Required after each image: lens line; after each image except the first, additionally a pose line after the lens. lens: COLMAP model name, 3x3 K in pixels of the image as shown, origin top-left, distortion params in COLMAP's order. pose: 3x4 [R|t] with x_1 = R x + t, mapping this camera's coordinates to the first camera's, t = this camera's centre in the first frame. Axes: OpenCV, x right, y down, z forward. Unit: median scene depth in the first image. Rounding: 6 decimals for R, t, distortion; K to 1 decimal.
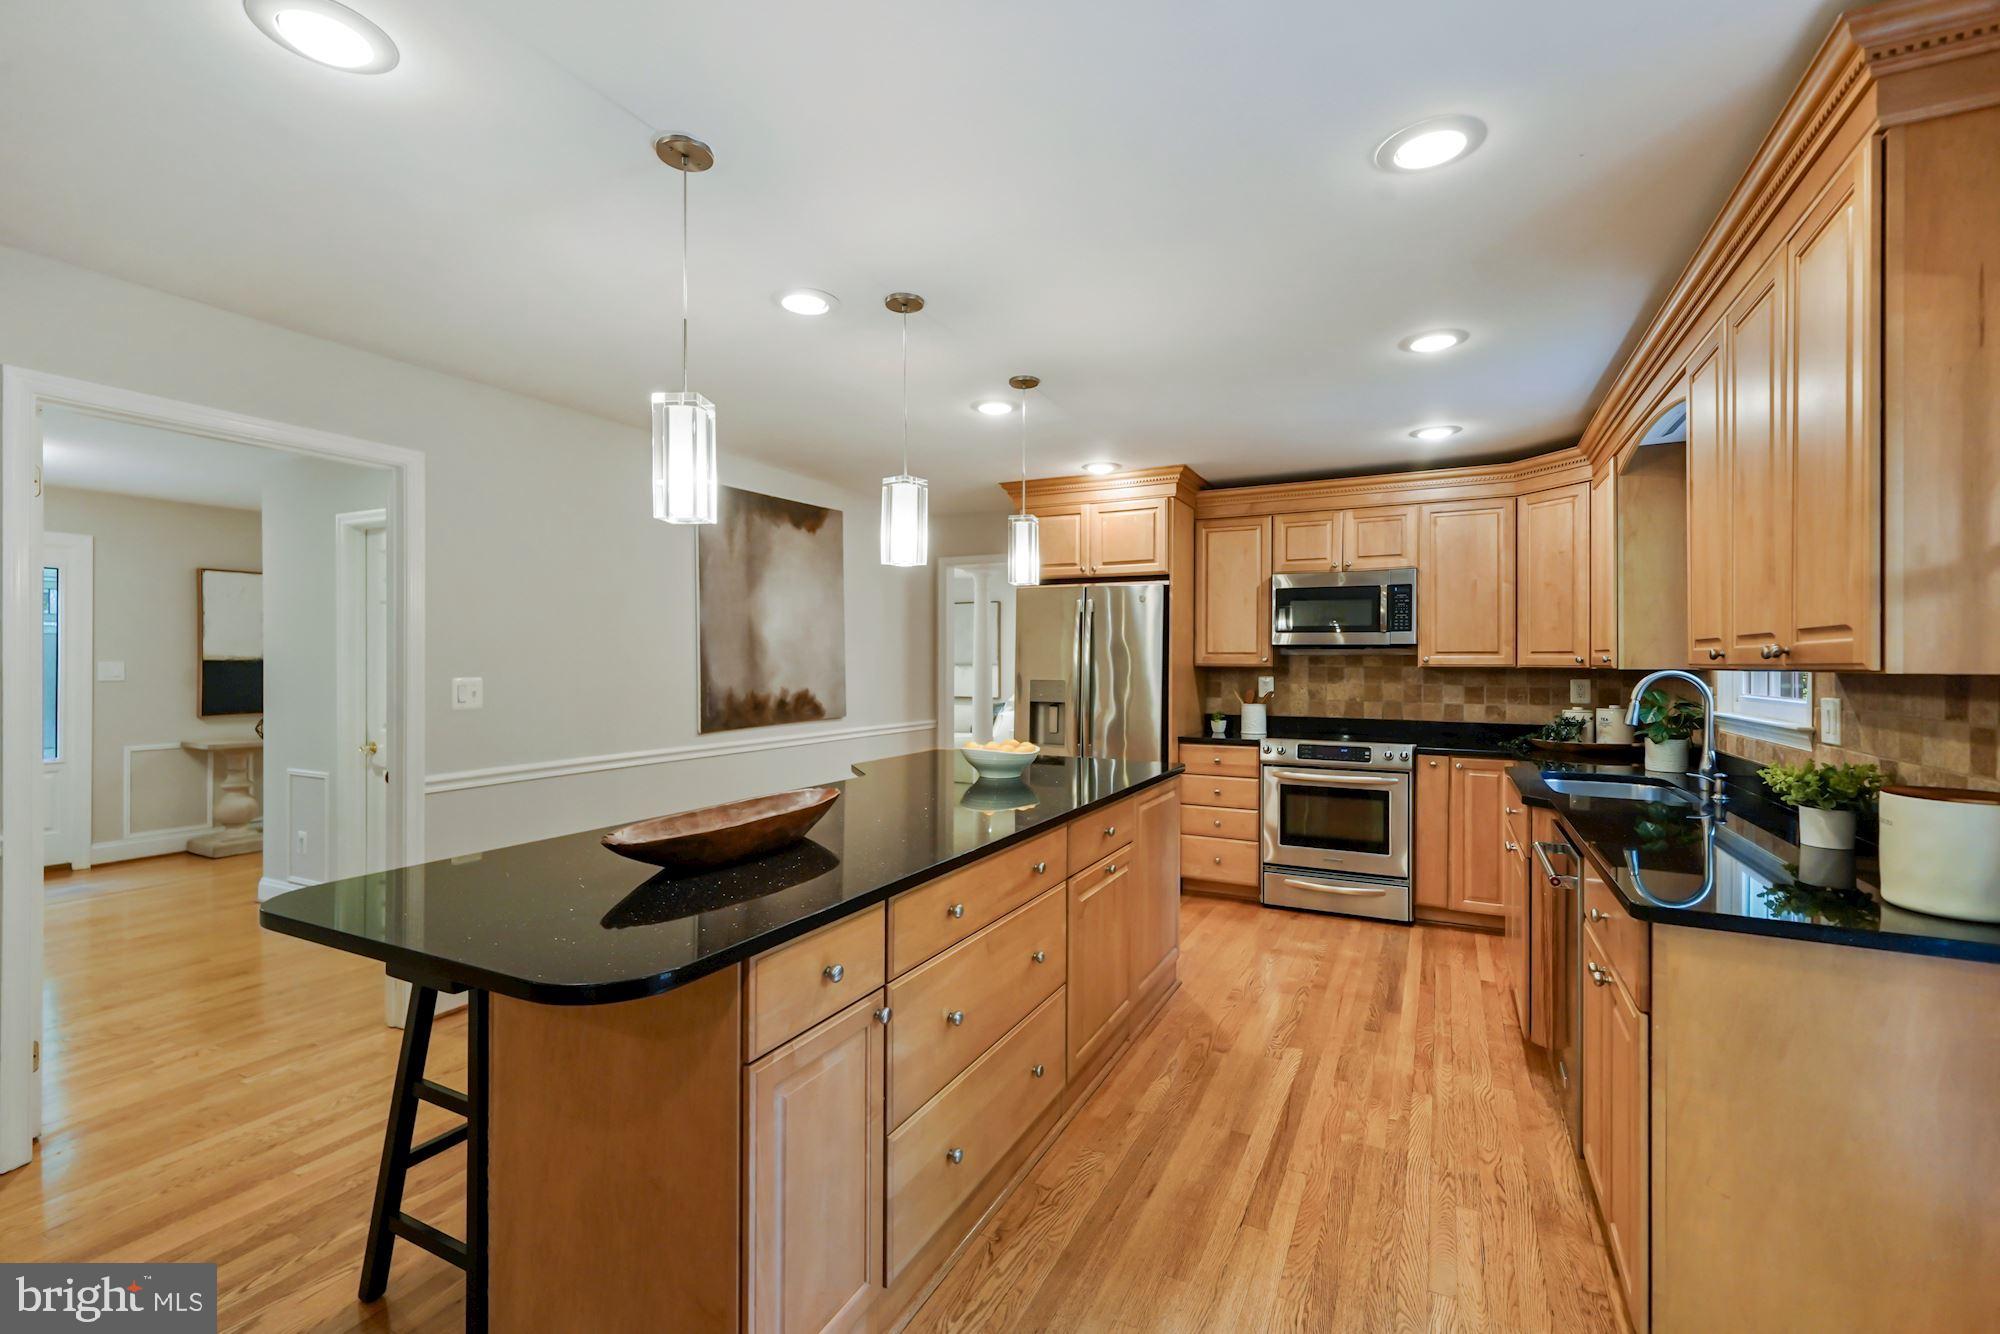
lens RADIAL K [[865.9, 0, 997.7], [0, 865.9, 648.8], [0, 0, 1]] dist [0.003016, 0.000642]
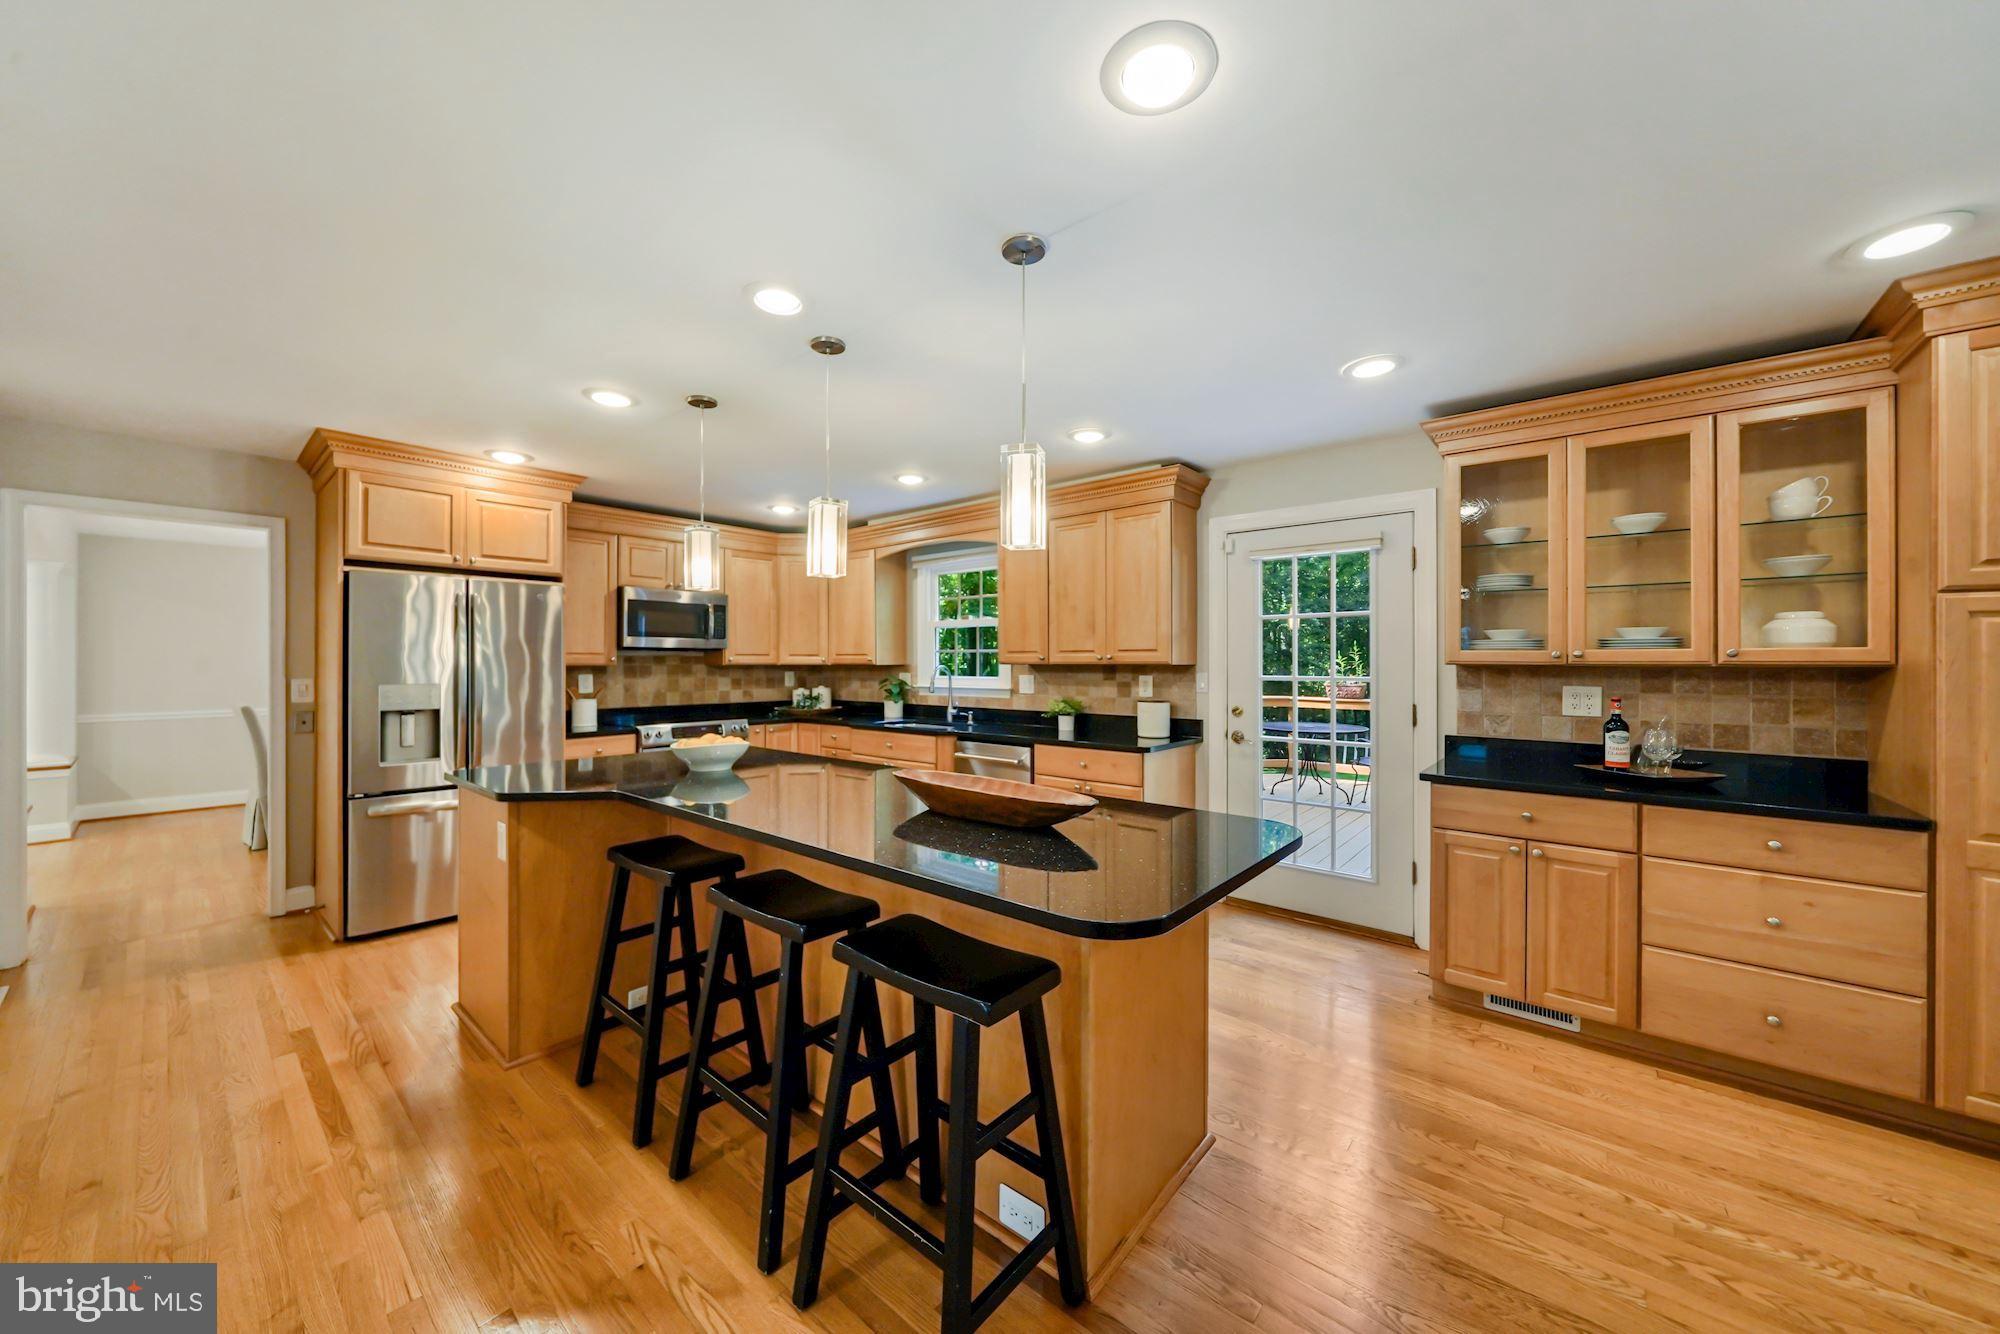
lens RADIAL K [[710.4, 0, 999.3], [0, 710.4, 660.1], [0, 0, 1]] dist [0.001287, 0.000033]
pose [[0.221037, -0.003222, 0.975260, -0.521357], [-0.012417, 0.999904, 0.006117, 0.001103], [-0.975186, -0.013462, 0.220976, 0.309949]]
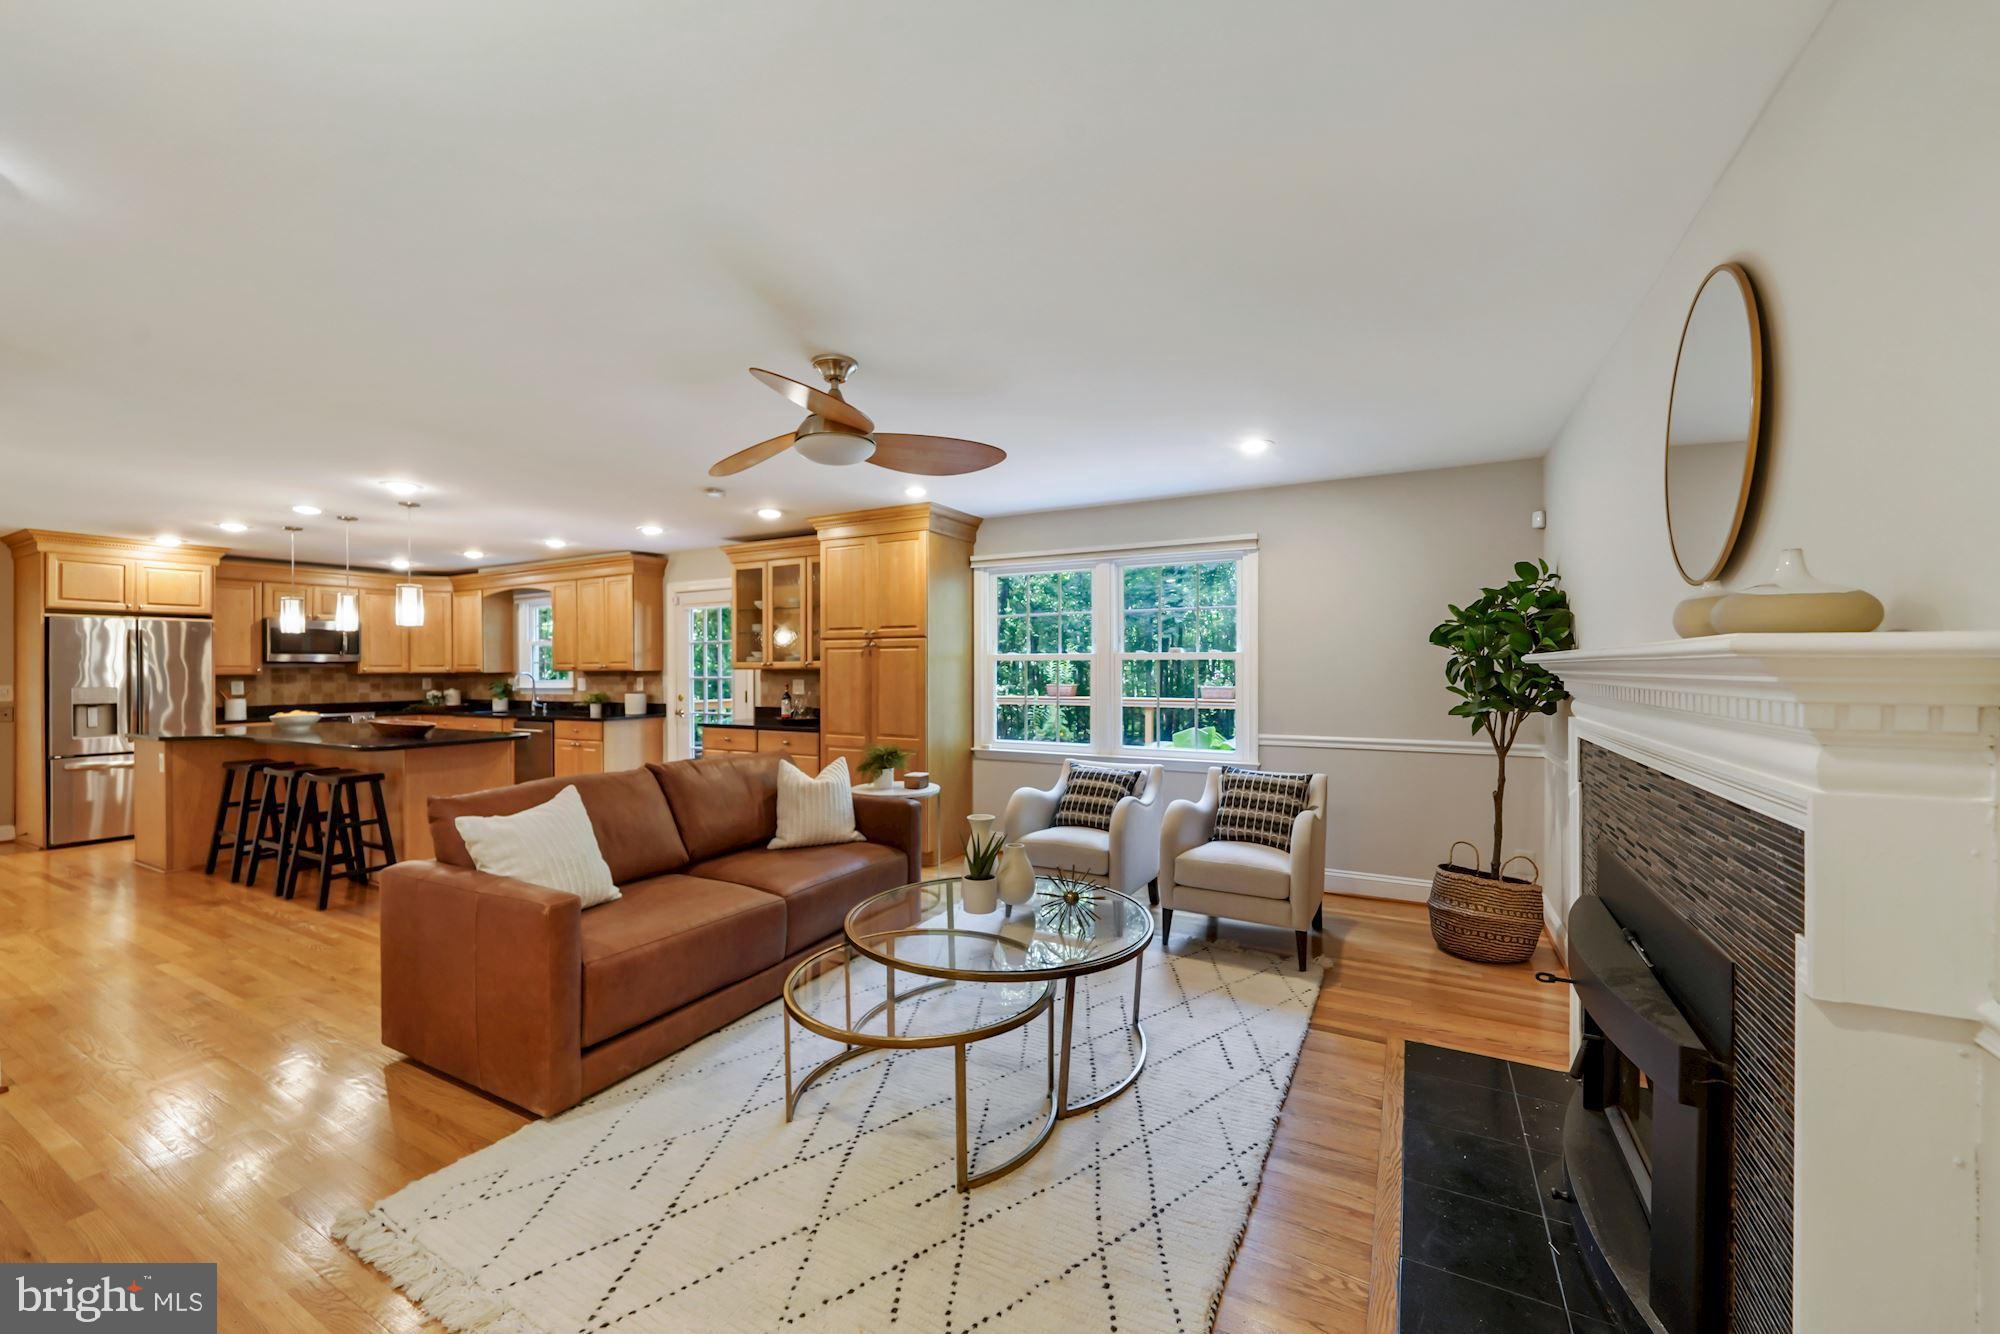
lens RADIAL K [[771.3, 0, 1000.0], [0, 771.3, 667.0], [0, 0, 1]] dist [-0.006304, -0.000226]
pose [[0.011620, -0.005319, 0.999918, -1.163503], [-0.005941, 0.999968, 0.005388, -0.010226], [-0.999915, -0.006003, 0.011588, -0.419733]]
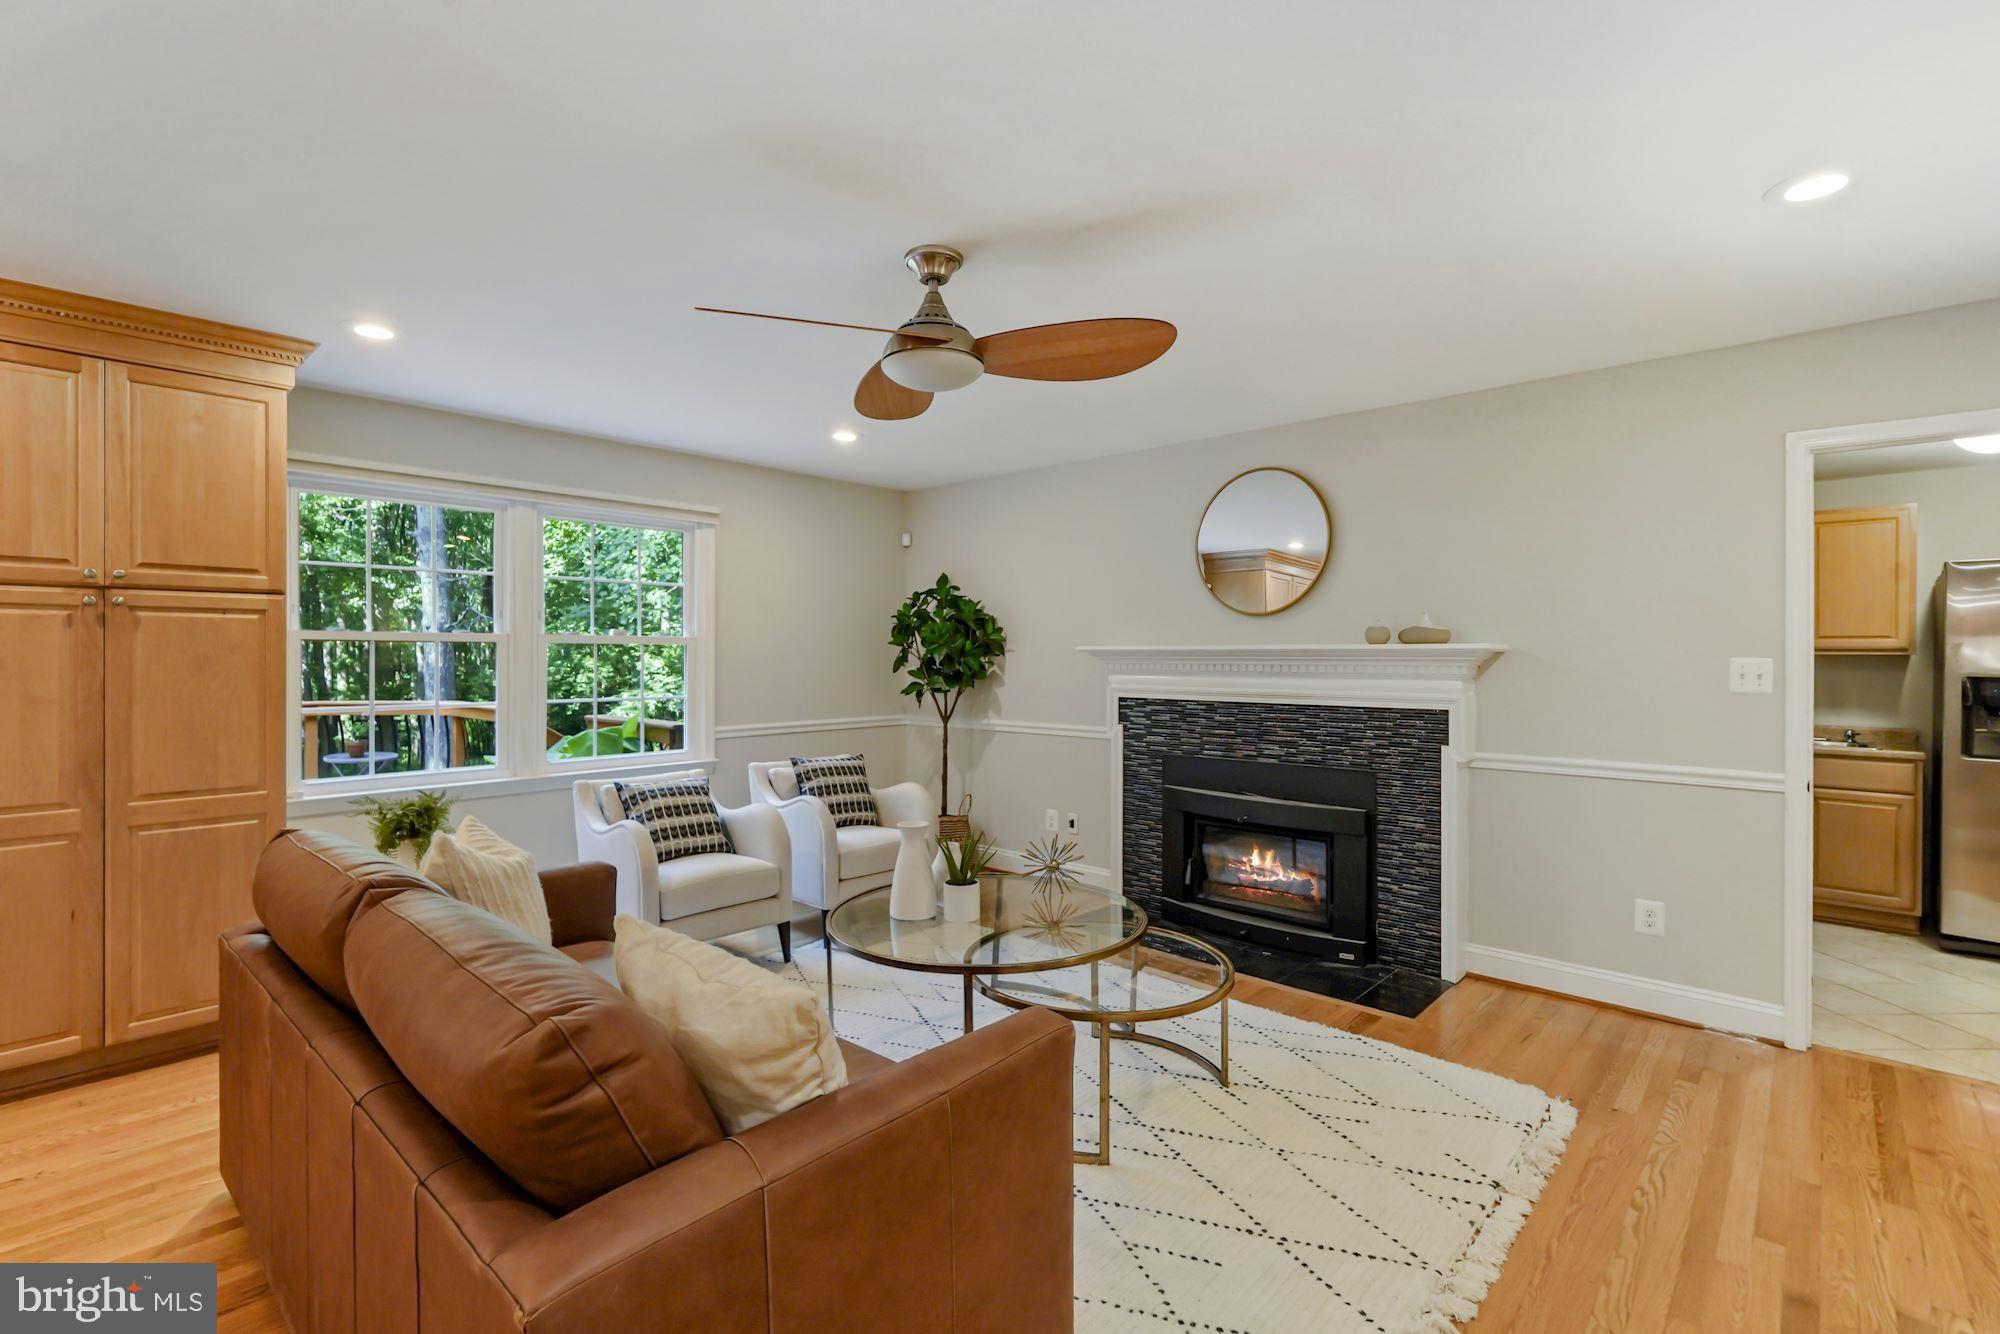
lens RADIAL K [[896.1, 0, 998.4], [0, 896.1, 657.0], [0, 0, 1]] dist [-0.013593, -0.000074]
pose [[-0.963639, -0.004747, 0.267167, -0.770619], [-0.006918, 0.999950, -0.007185, 0.002013], [-0.267119, -0.008772, -0.963624, 0.187848]]
